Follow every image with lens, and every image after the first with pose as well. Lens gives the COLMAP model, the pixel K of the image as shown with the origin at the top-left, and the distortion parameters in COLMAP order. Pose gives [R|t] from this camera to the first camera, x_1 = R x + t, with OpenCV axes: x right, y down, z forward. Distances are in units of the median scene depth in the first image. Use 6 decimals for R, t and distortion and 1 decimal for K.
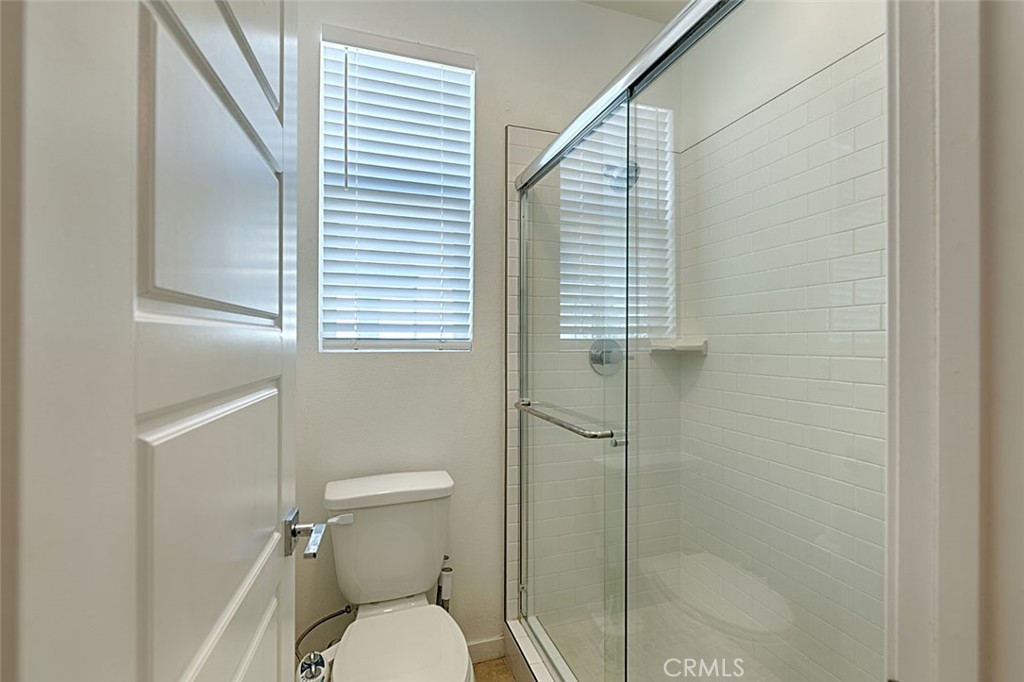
lens RADIAL K [[451.9, 0, 508.1], [0, 451.9, 331.3], [0, 0, 1]] dist [0.002475, 0.000987]
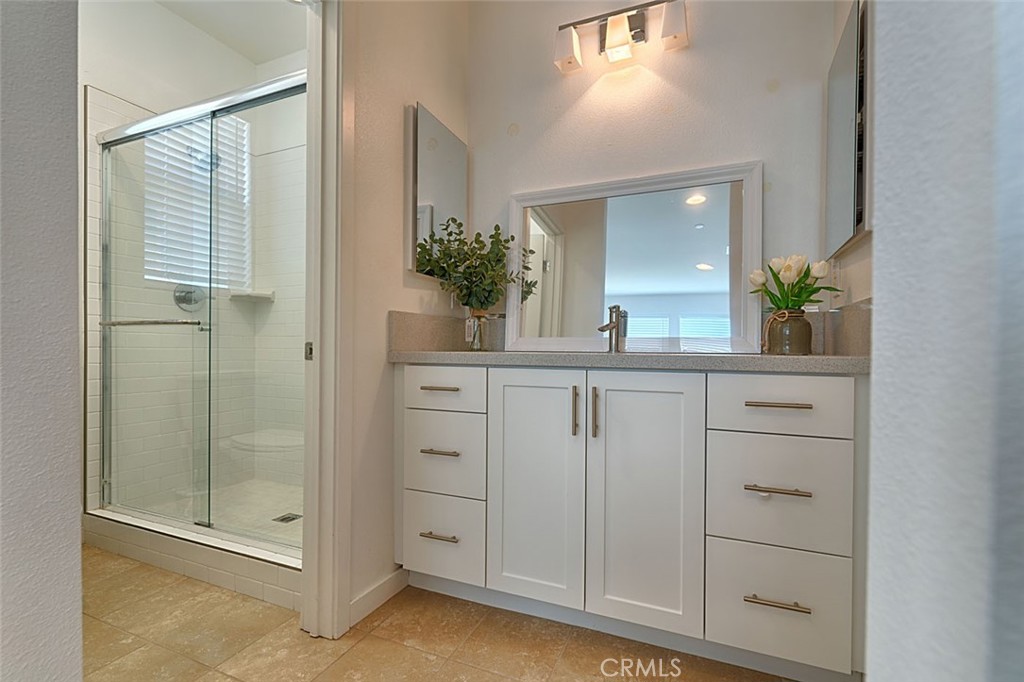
lens RADIAL K [[451.9, 0, 512.6], [0, 451.9, 348.1], [0, 0, 1]] dist [0.002475, 0.000987]
pose [[0.677560, -0.002096, 0.735465, -0.103376], [-0.004891, 0.999961, 0.007355, 0.177512], [-0.735451, -0.008581, 0.677523, -0.517541]]
